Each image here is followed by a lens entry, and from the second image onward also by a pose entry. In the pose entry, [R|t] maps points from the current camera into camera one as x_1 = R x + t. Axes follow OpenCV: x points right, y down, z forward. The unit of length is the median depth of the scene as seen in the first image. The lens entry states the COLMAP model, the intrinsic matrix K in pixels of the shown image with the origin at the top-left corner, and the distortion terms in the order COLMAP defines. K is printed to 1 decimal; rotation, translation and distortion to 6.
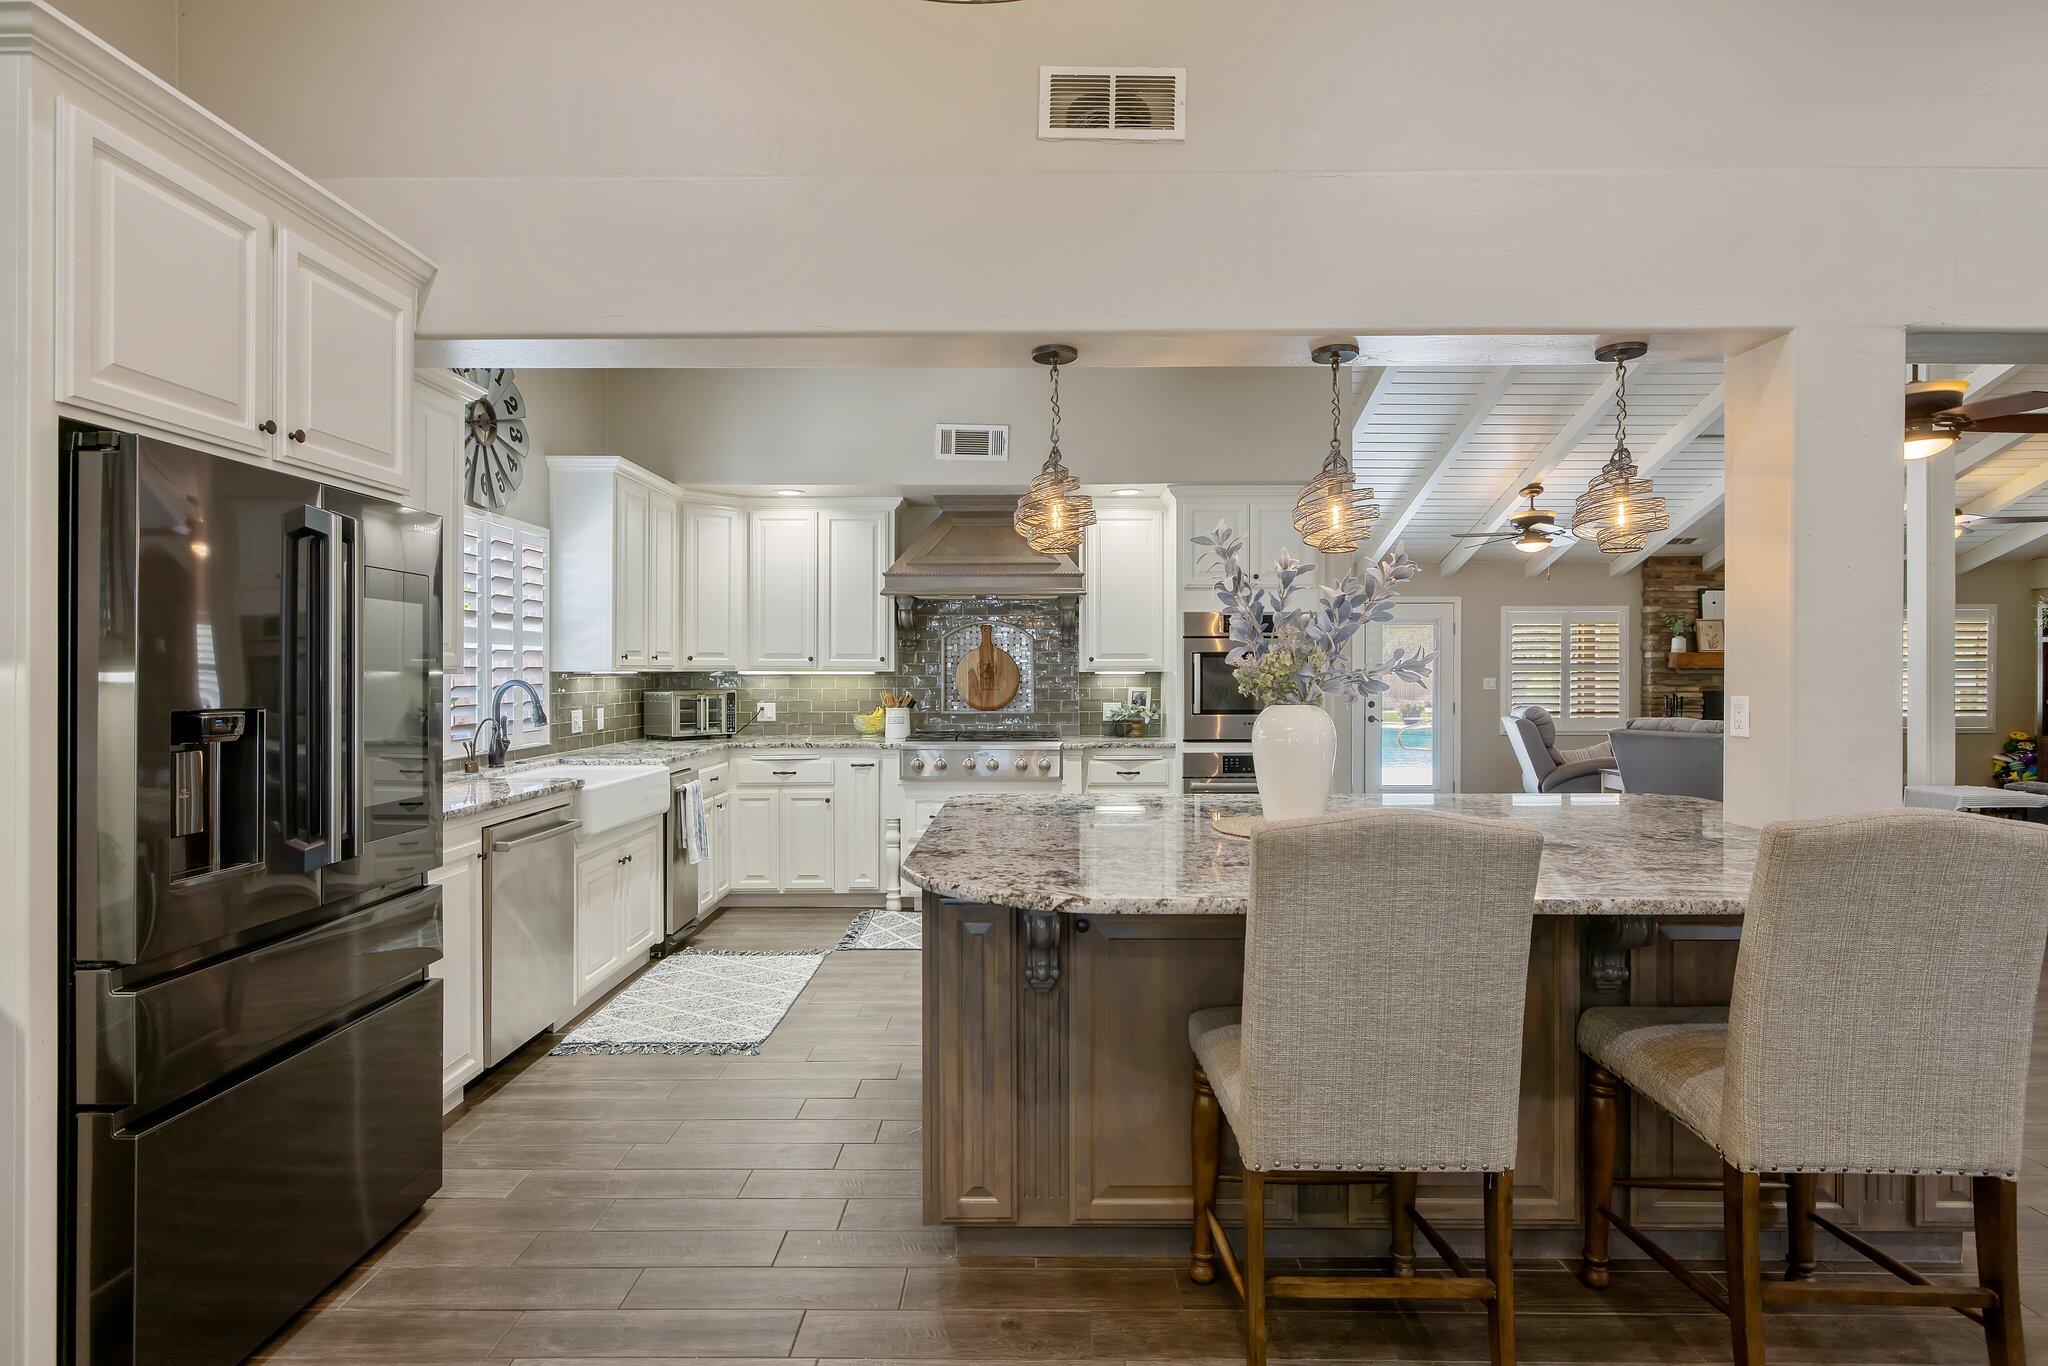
lens RADIAL K [[1029.4, 0, 1023.6], [0, 1029.4, 675.1], [0, 0, 1]] dist [-0.002837, -0.000687]
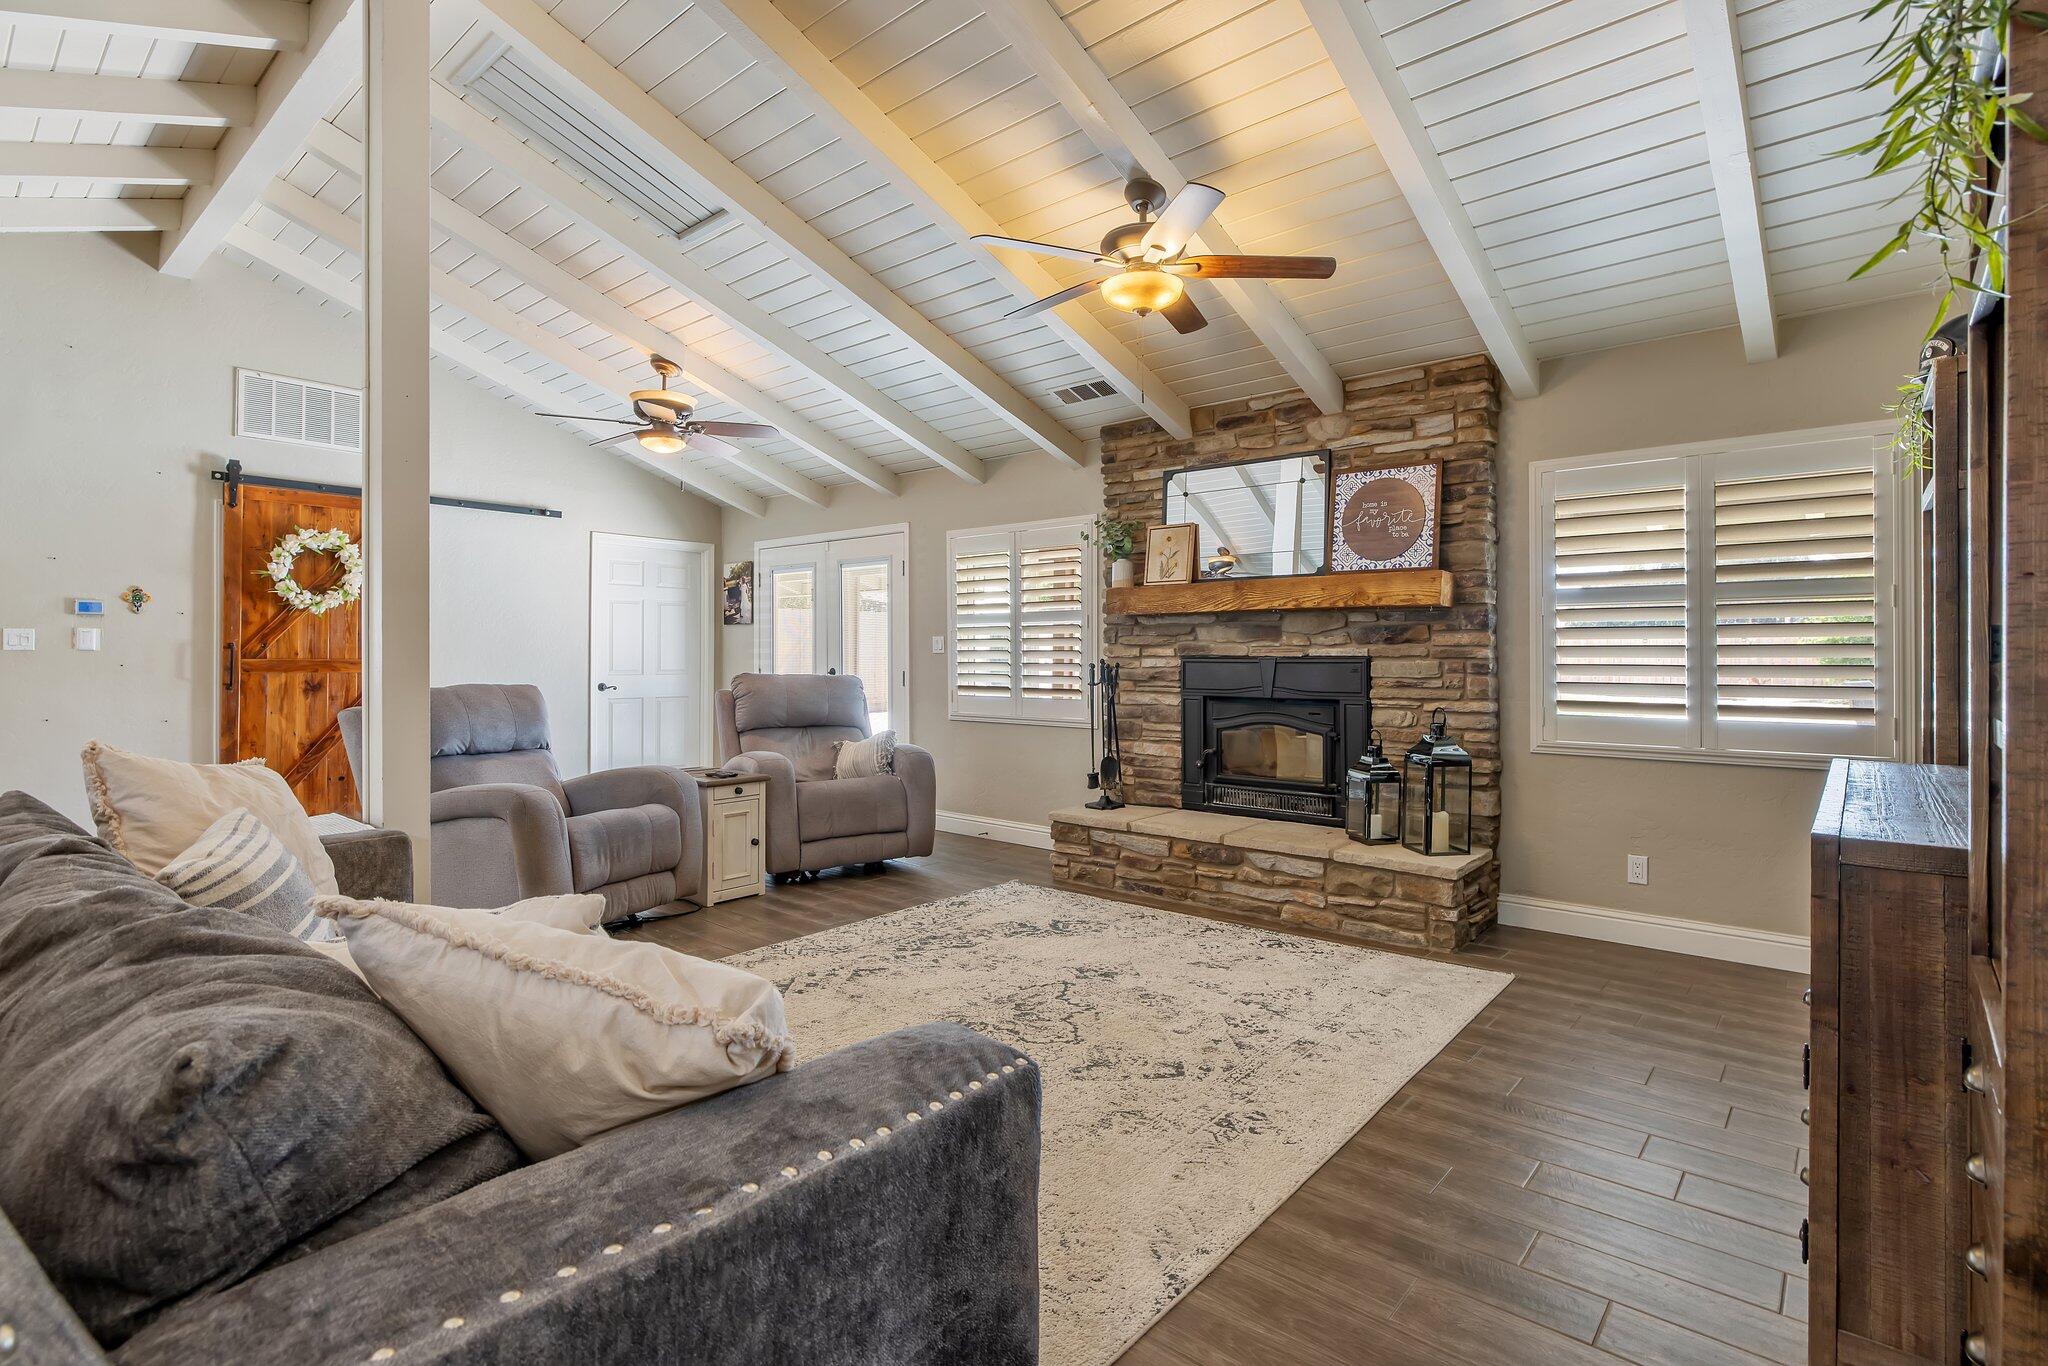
lens RADIAL K [[989.9, 0, 1022.3], [0, 989.9, 653.9], [0, 0, 1]] dist [-0.000634, 0.000031]
pose [[0.763524, 0.001261, -0.645779, 0.946268], [-0.003023, 0.999994, -0.001621, 0.015736], [0.645773, 0.003190, 0.763523, 0.540158]]
